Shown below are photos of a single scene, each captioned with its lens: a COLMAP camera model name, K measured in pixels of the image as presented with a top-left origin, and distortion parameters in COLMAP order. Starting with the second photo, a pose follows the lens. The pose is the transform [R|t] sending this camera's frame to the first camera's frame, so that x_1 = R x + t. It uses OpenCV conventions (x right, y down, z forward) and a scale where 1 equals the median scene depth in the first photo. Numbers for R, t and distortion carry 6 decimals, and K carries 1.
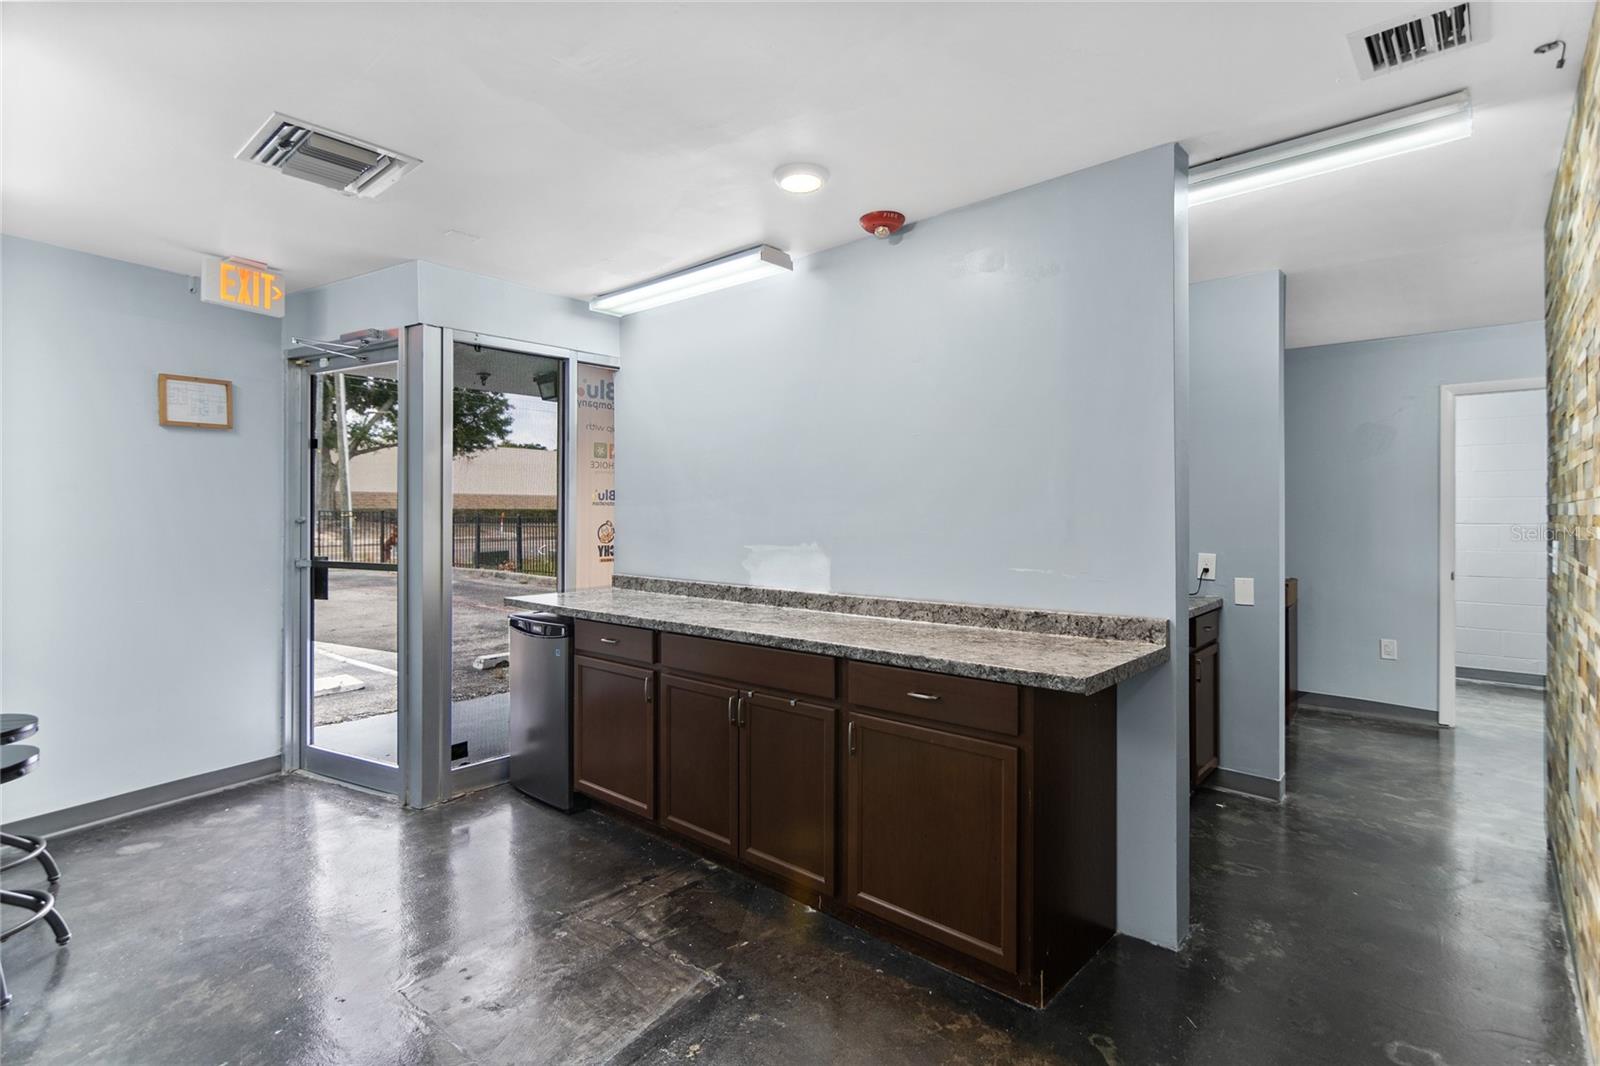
lens RADIAL K [[768.0, 0, 800.0], [0, 768.0, 533.0], [0, 0, 1]] dist [-0.001044, -0.000241]
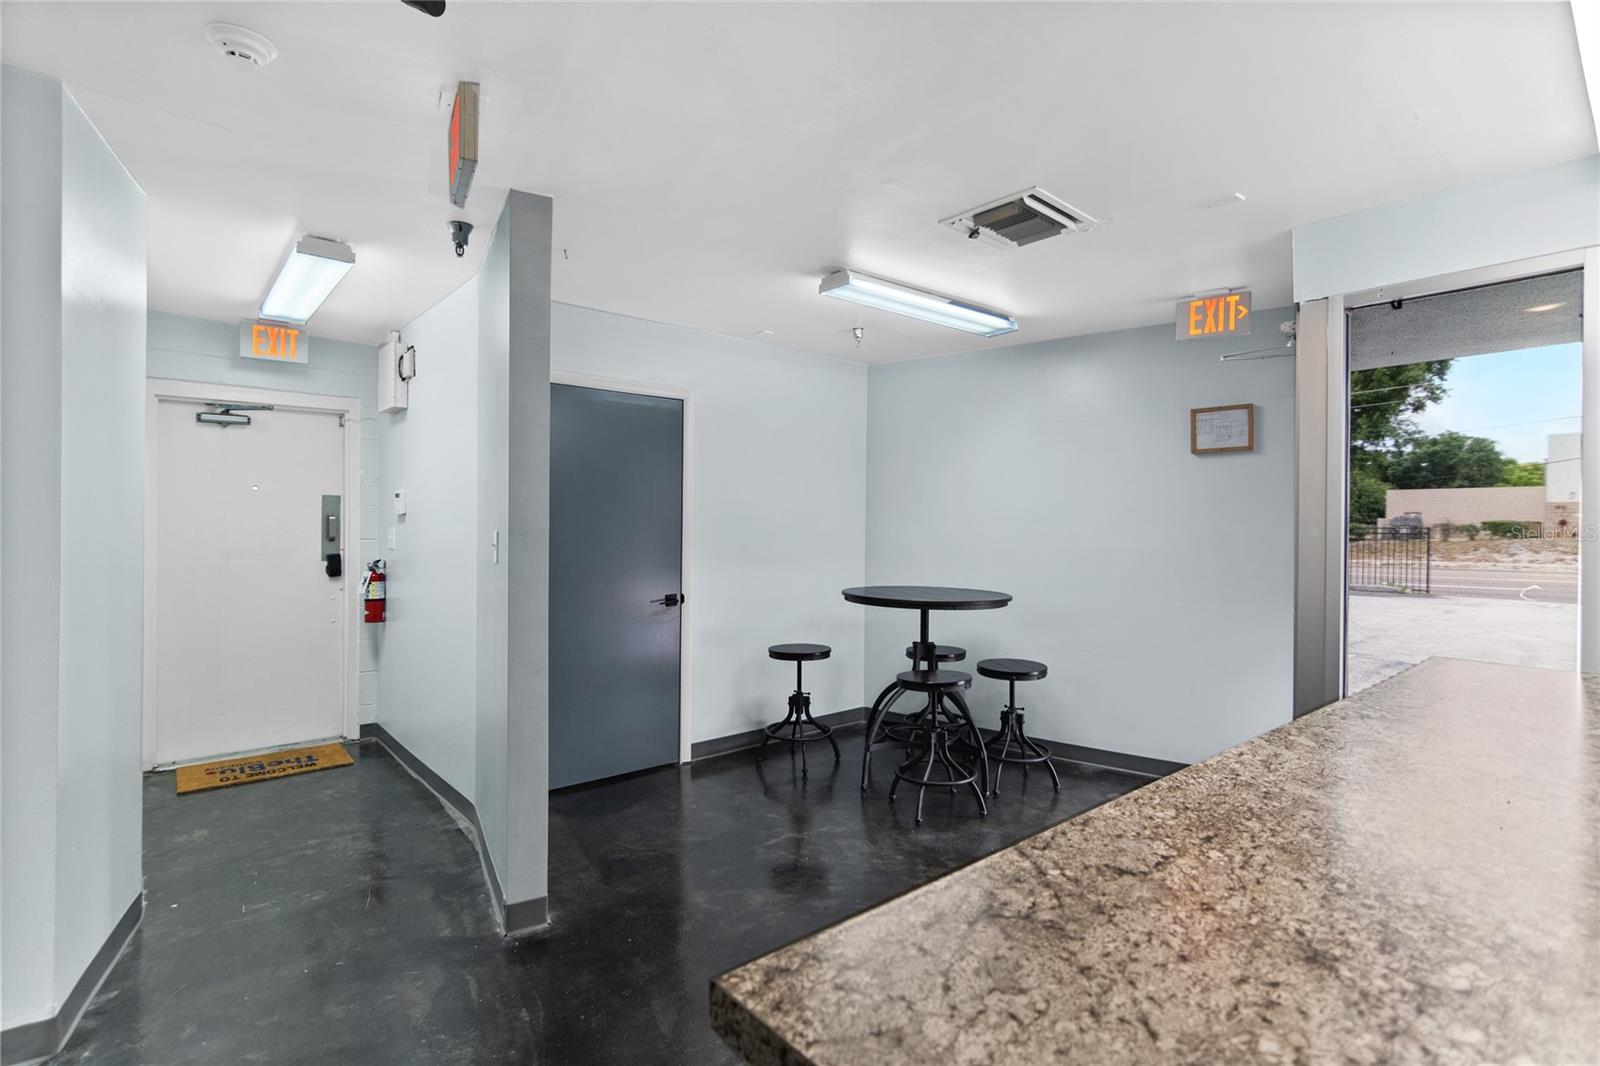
lens RADIAL K [[768.0, 0, 800.0], [0, 768.0, 533.0], [0, 0, 1]] dist [-0.001044, -0.000241]
pose [[-0.130767, 0.005403, -0.991398, 0.387014], [-0.031670, 0.999452, 0.009625, -0.014585], [0.990907, 0.032657, -0.130524, 0.568524]]
